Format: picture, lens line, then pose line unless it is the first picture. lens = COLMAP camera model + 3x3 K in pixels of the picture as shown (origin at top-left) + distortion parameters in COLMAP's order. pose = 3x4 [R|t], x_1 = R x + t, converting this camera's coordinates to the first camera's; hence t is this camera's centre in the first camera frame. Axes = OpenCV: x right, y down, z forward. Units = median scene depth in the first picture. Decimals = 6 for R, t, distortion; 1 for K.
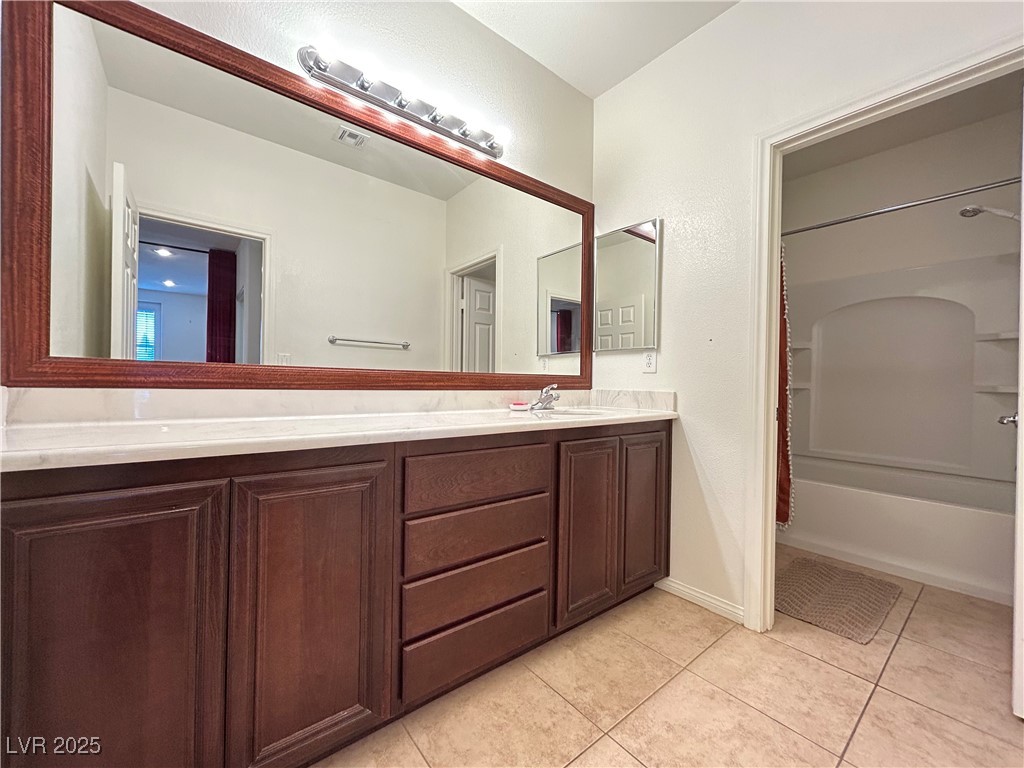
lens RADIAL K [[407.3, 0, 510.6], [0, 407.3, 384.1], [0, 0, 1]] dist [-0.004029, 0.000248]
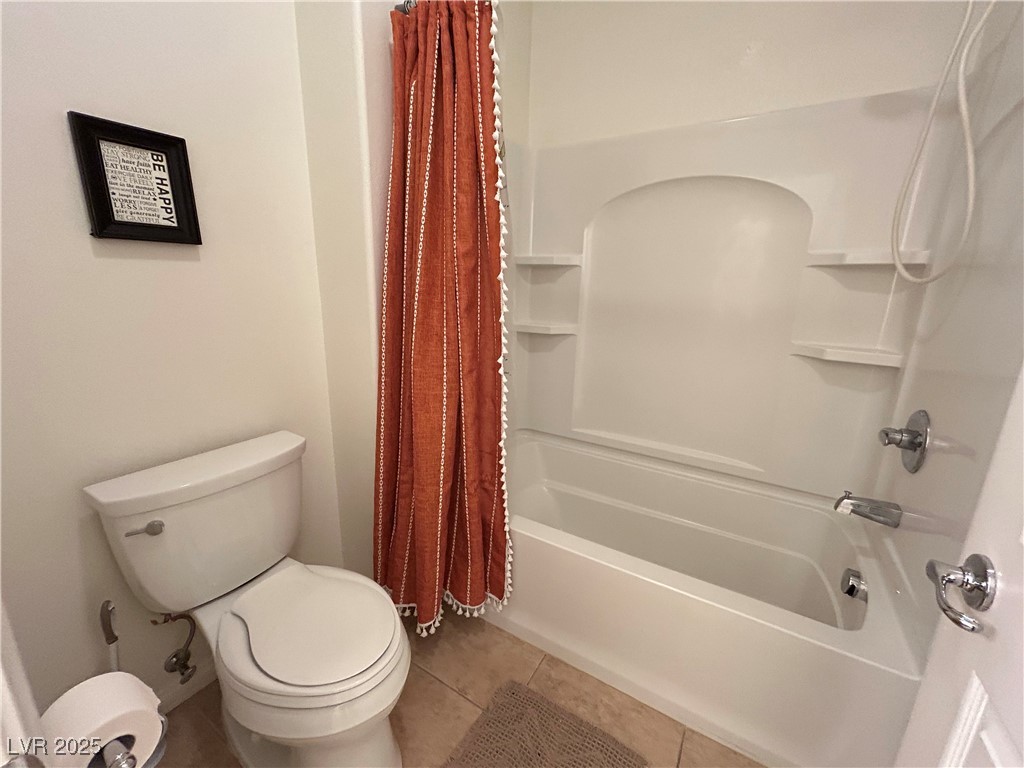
lens RADIAL K [[407.3, 0, 510.9], [0, 407.3, 382.6], [0, 0, 1]] dist [-0.004029, 0.000248]
pose [[0.939729, -0.076263, 0.333308, 0.534229], [-0.005678, 0.971194, 0.238224, -0.078440], [-0.341874, -0.225759, 0.912225, 0.562781]]
